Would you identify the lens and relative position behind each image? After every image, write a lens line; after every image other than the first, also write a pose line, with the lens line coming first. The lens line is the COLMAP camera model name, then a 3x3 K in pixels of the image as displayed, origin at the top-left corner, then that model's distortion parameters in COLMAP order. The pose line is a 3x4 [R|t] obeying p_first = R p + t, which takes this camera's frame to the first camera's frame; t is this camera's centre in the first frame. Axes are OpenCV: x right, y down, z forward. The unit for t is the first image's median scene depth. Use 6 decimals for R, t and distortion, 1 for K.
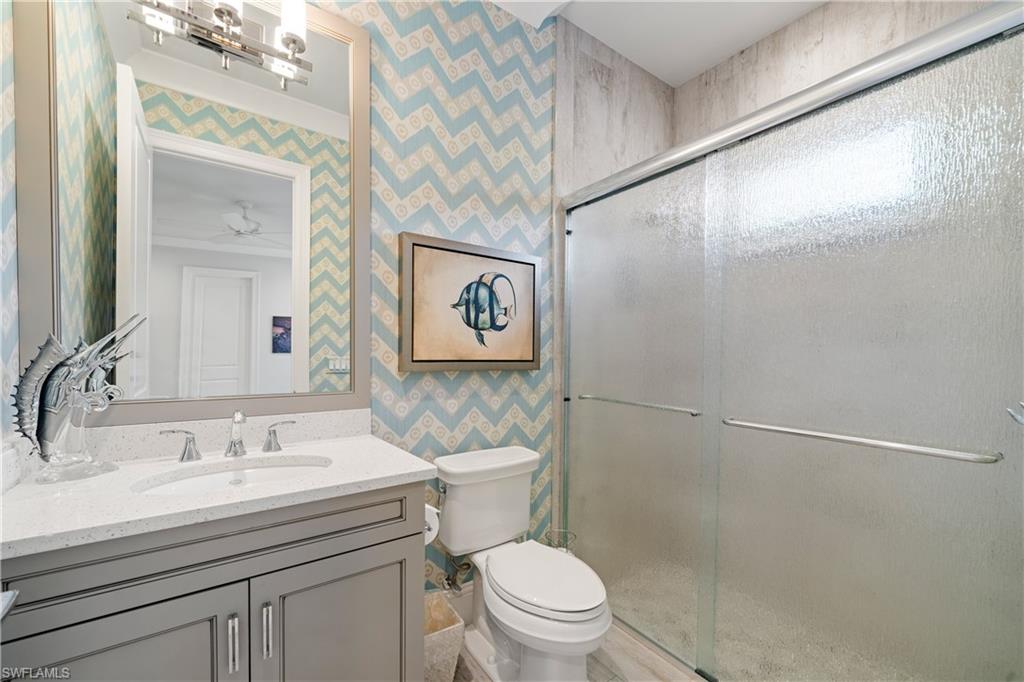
lens RADIAL K [[412.4, 0, 512.0], [0, 412.4, 341.0], [0, 0, 1]] dist [0.009912, 0.000124]
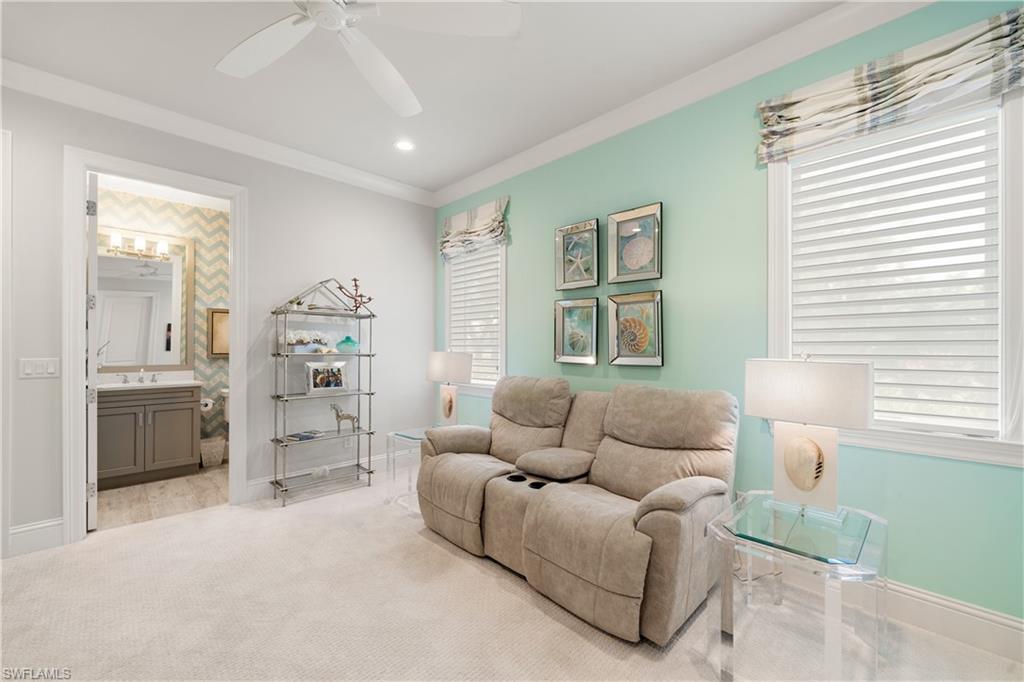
lens RADIAL K [[412.4, 0, 512.0], [0, 412.4, 341.0], [0, 0, 1]] dist [0.009912, 0.000124]
pose [[0.989095, 0.004893, 0.147197, 1.357385], [-0.003964, 0.999970, -0.006607, -0.028861], [-0.147225, 0.005951, 0.989085, -2.080652]]
